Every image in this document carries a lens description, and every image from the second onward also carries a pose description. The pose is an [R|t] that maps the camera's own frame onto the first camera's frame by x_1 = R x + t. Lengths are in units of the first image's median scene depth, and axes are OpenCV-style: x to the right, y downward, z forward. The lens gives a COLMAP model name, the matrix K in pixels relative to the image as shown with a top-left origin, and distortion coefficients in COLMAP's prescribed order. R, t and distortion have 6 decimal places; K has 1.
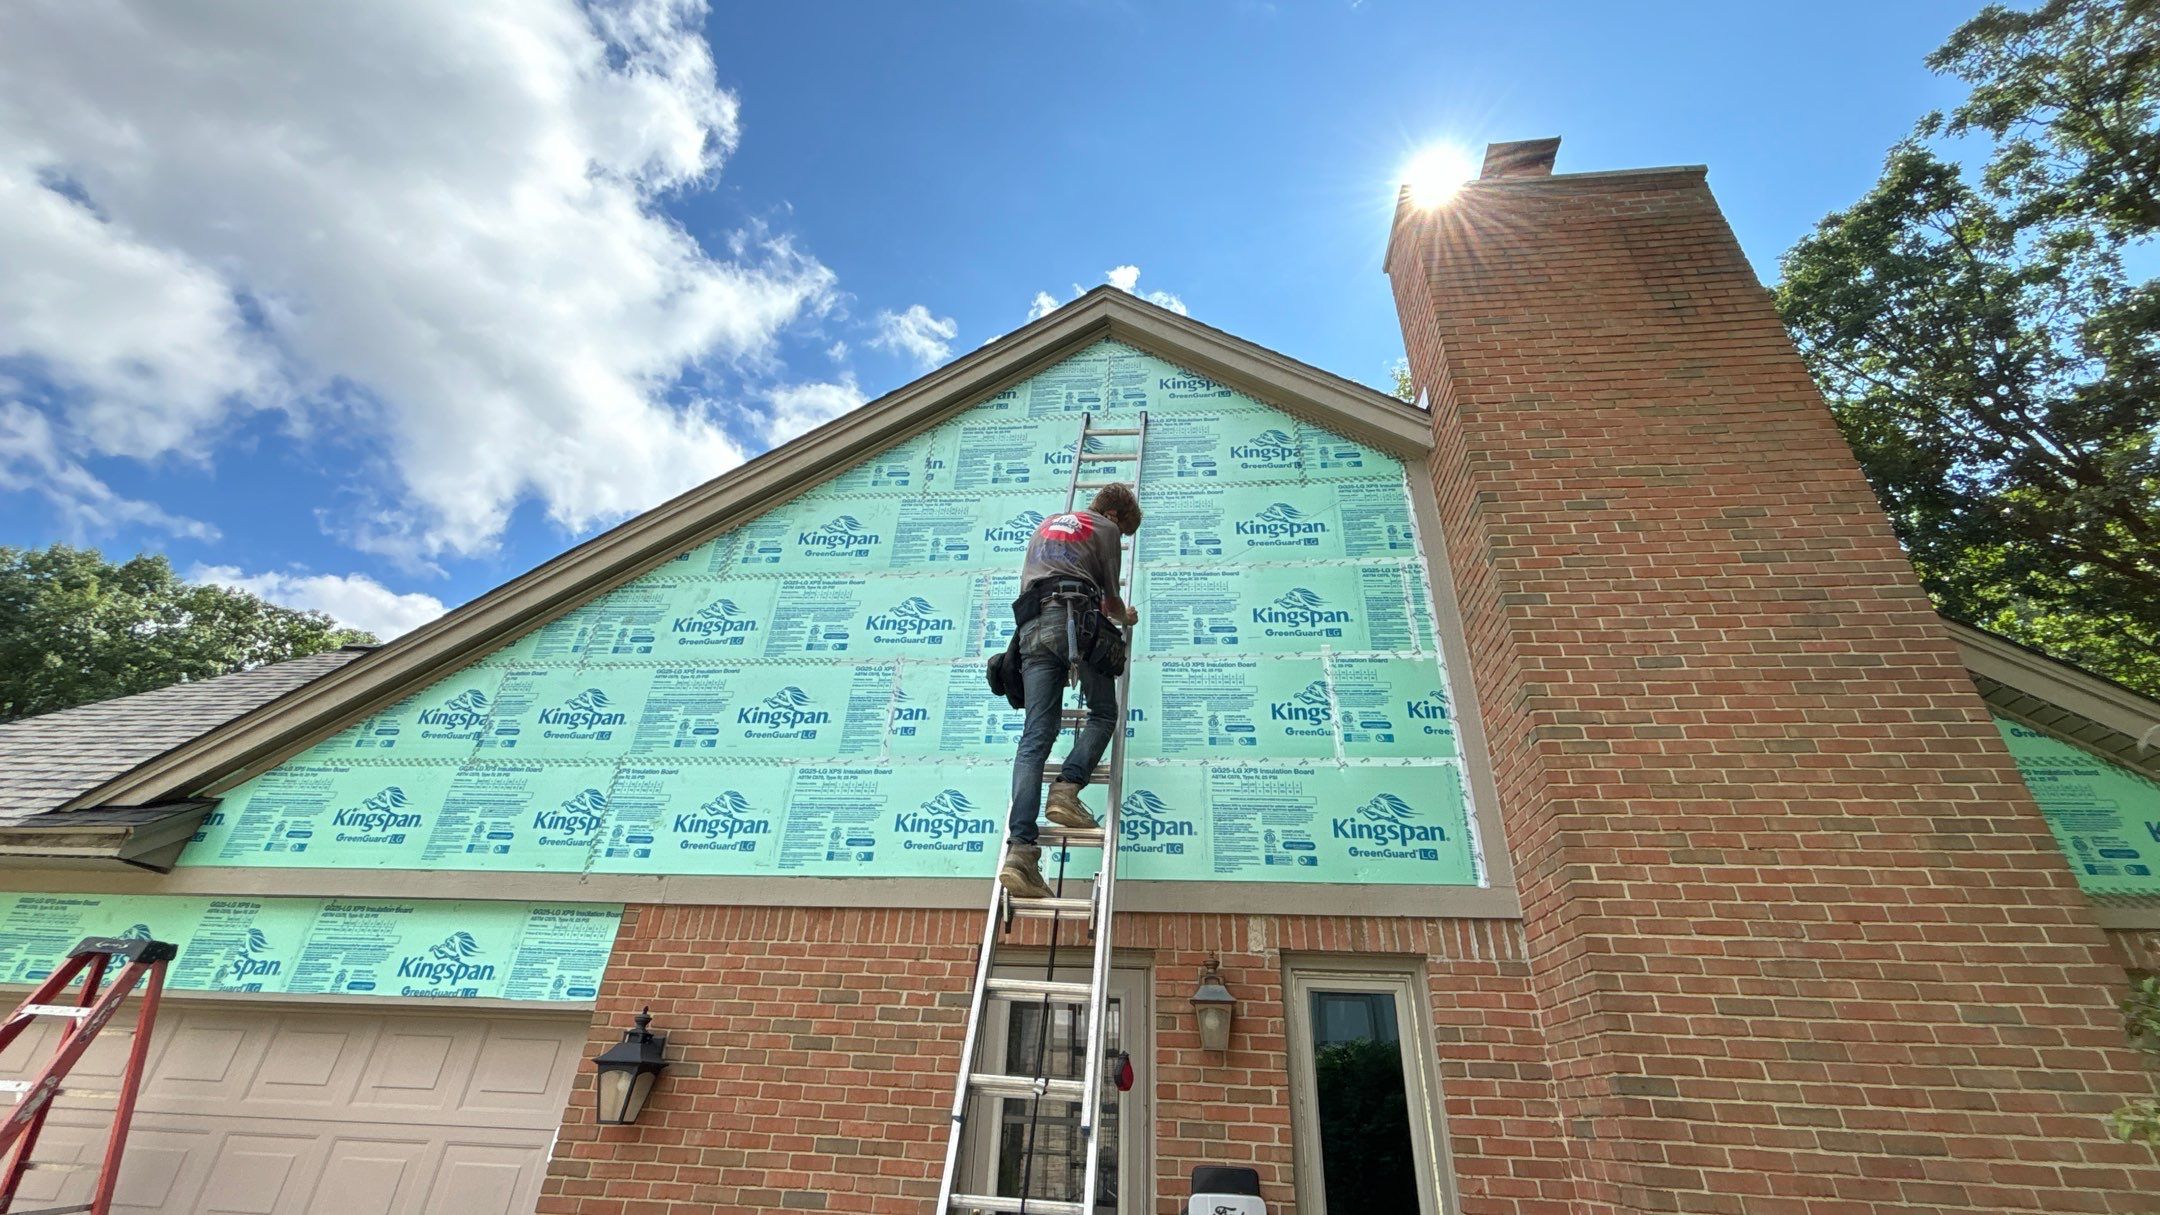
lens RADIAL K [[882.4, 0, 1110.8], [0, 882.4, 625.5], [0, 0, 1]] dist [0.000992, 0.003562]
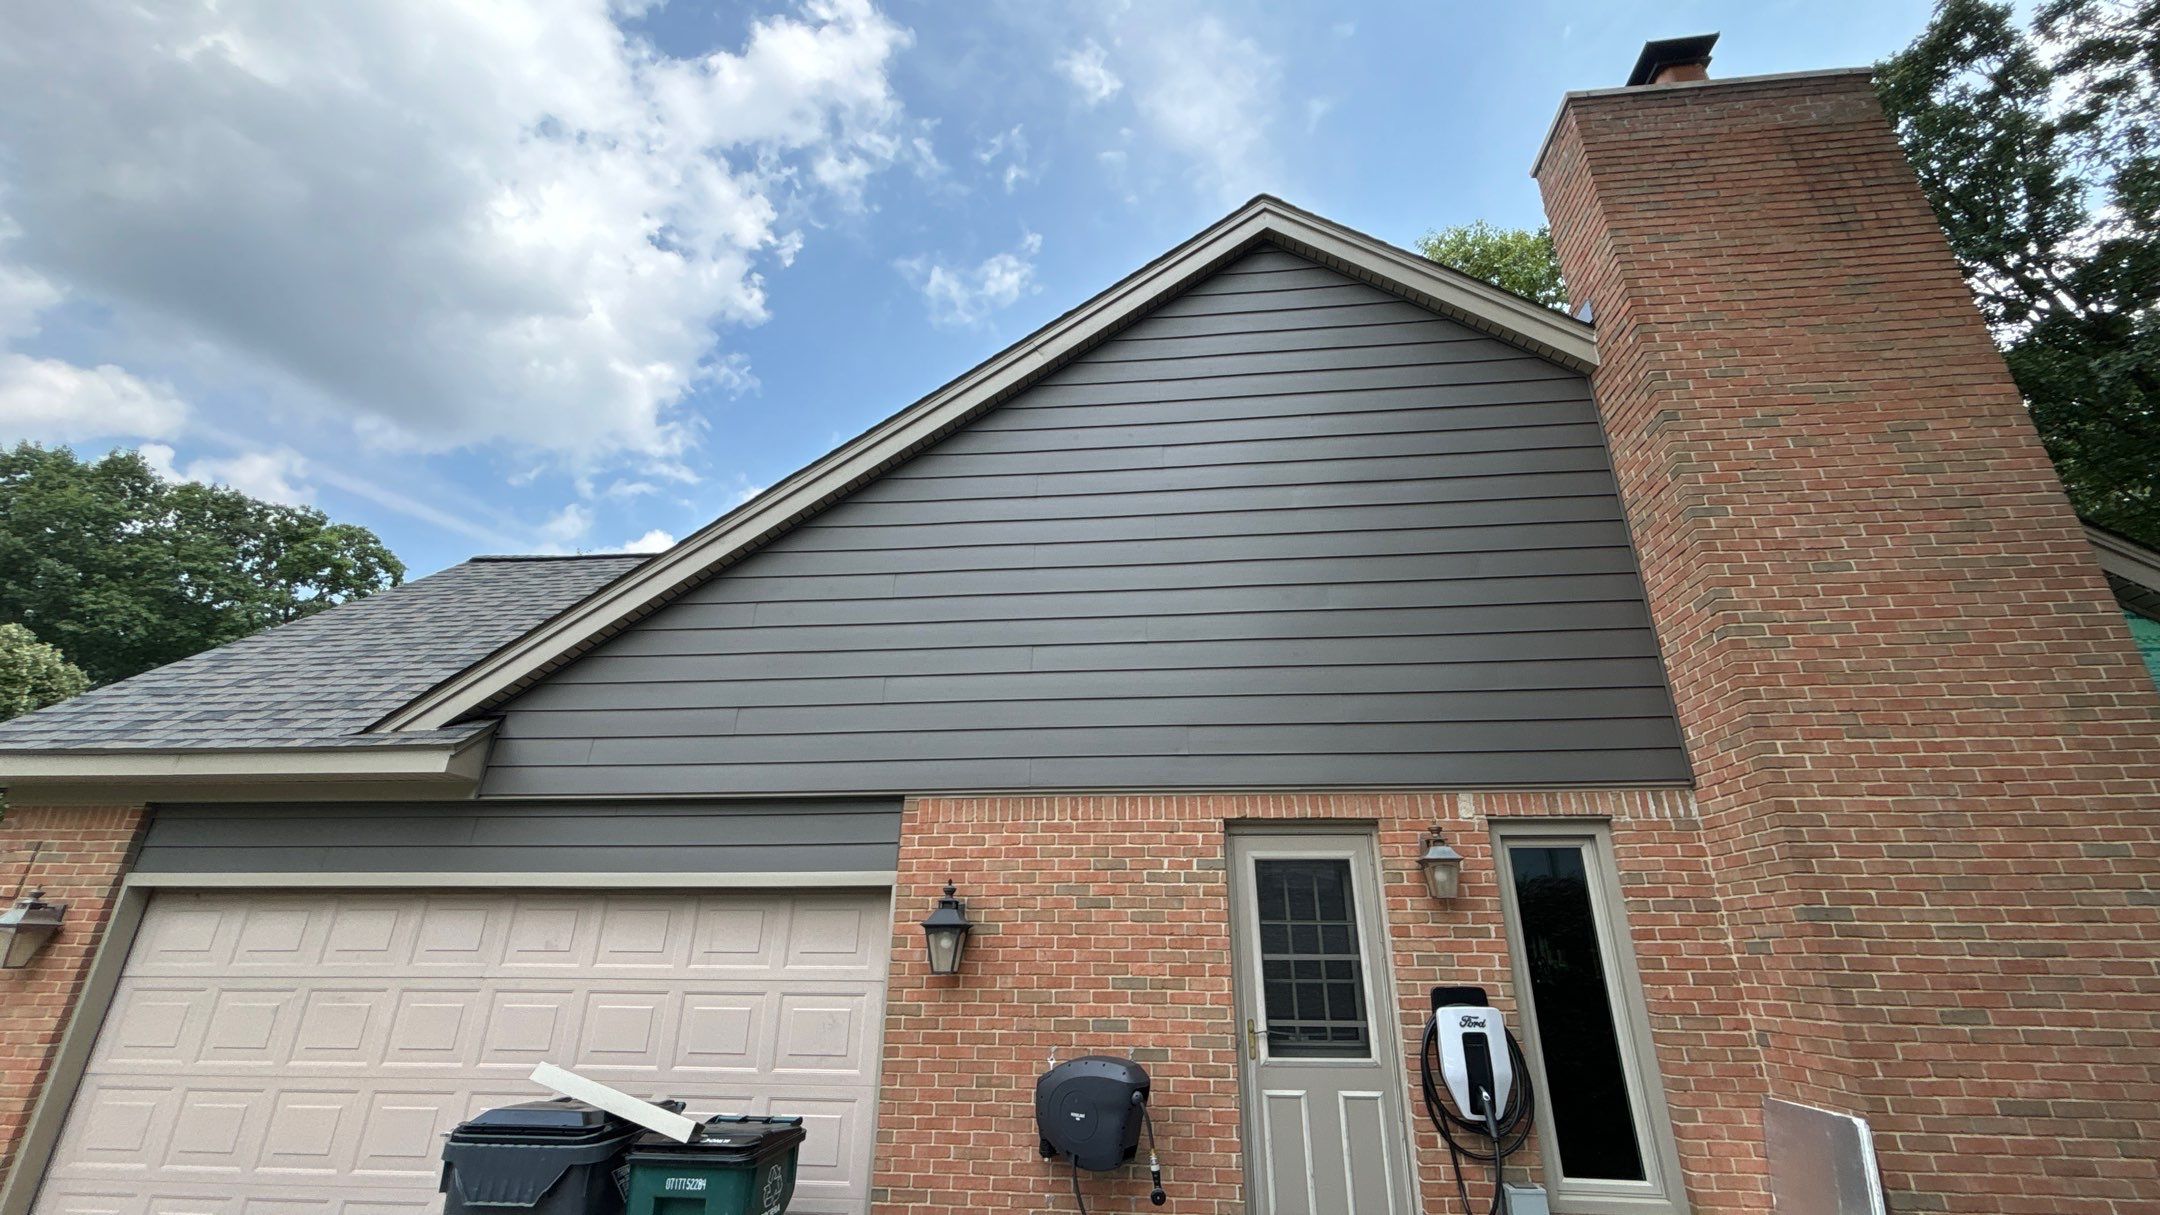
lens RADIAL K [[882.4, 0, 1065.2], [0, 882.4, 627.7], [0, 0, 1]] dist [0.000992, 0.003562]
pose [[0.999351, -0.028573, 0.021929, -0.352005], [0.024849, 0.987680, 0.154504, -0.072222], [-0.026073, -0.153859, 0.987749, -0.106488]]
